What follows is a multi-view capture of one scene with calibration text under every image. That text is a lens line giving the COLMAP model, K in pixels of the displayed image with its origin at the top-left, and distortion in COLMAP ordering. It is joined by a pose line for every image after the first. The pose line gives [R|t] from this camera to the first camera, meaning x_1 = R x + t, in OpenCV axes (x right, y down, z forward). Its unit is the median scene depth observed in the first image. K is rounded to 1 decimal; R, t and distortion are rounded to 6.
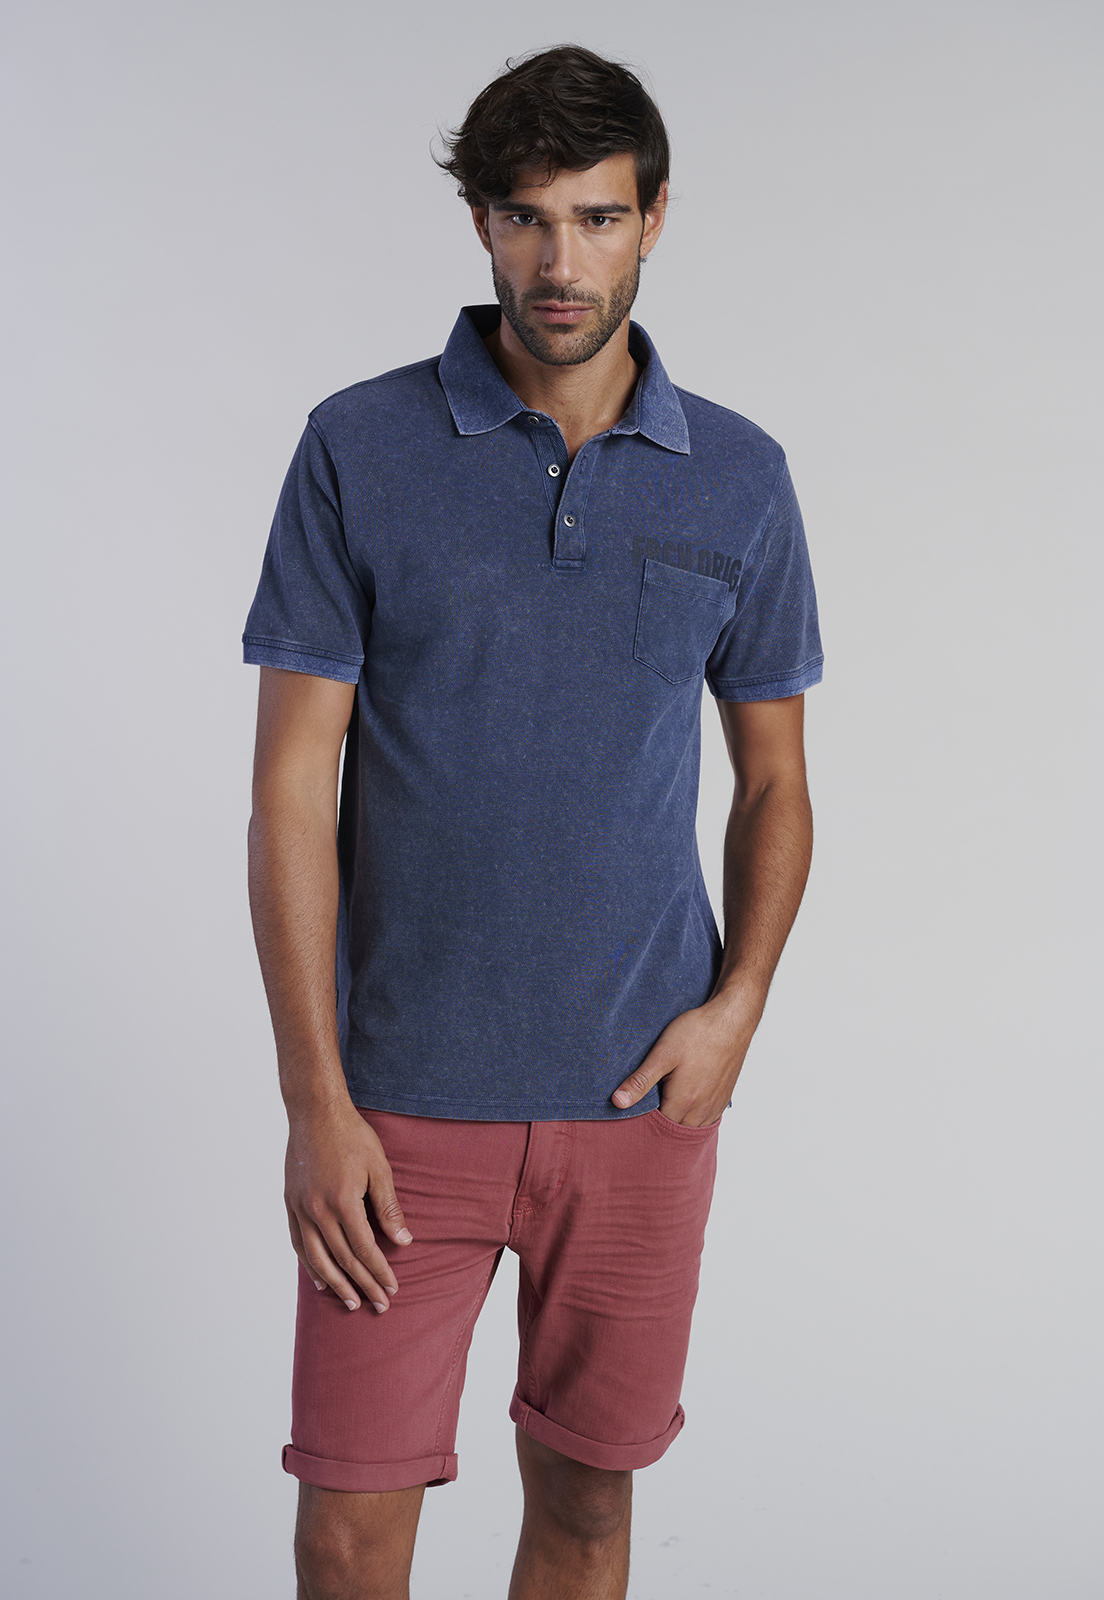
lens RADIAL K [[3015.9, 0, 552.0], [0, 3015.9, 800.0], [0, 0, 1]] dist [-0.029115, 0.339316]
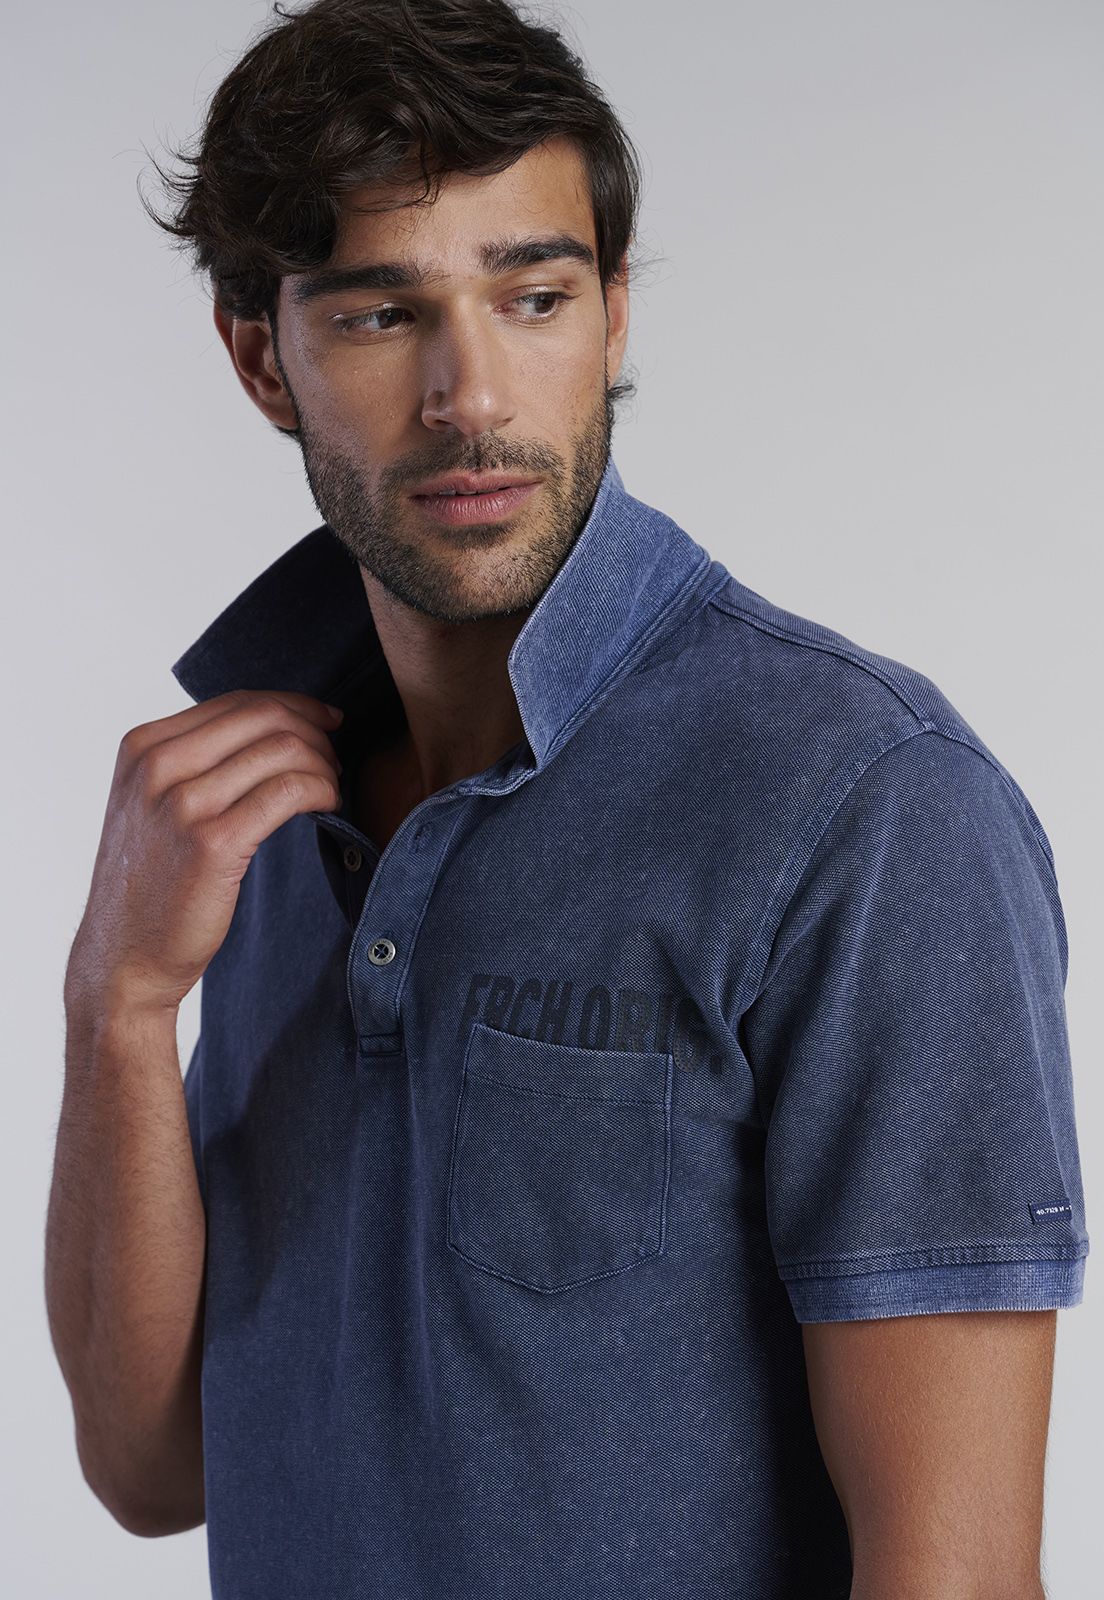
lens RADIAL K [[3015.9, 0, 552.0], [0, 3015.9, 800.0], [0, 0, 1]] dist [-0.029115, 0.339316]
pose [[0.981979, -0.135685, 0.131553, -0.051886], [0.154080, 0.977866, -0.141552, -0.051388], [-0.109434, 0.159271, 0.981151, 0.561411]]
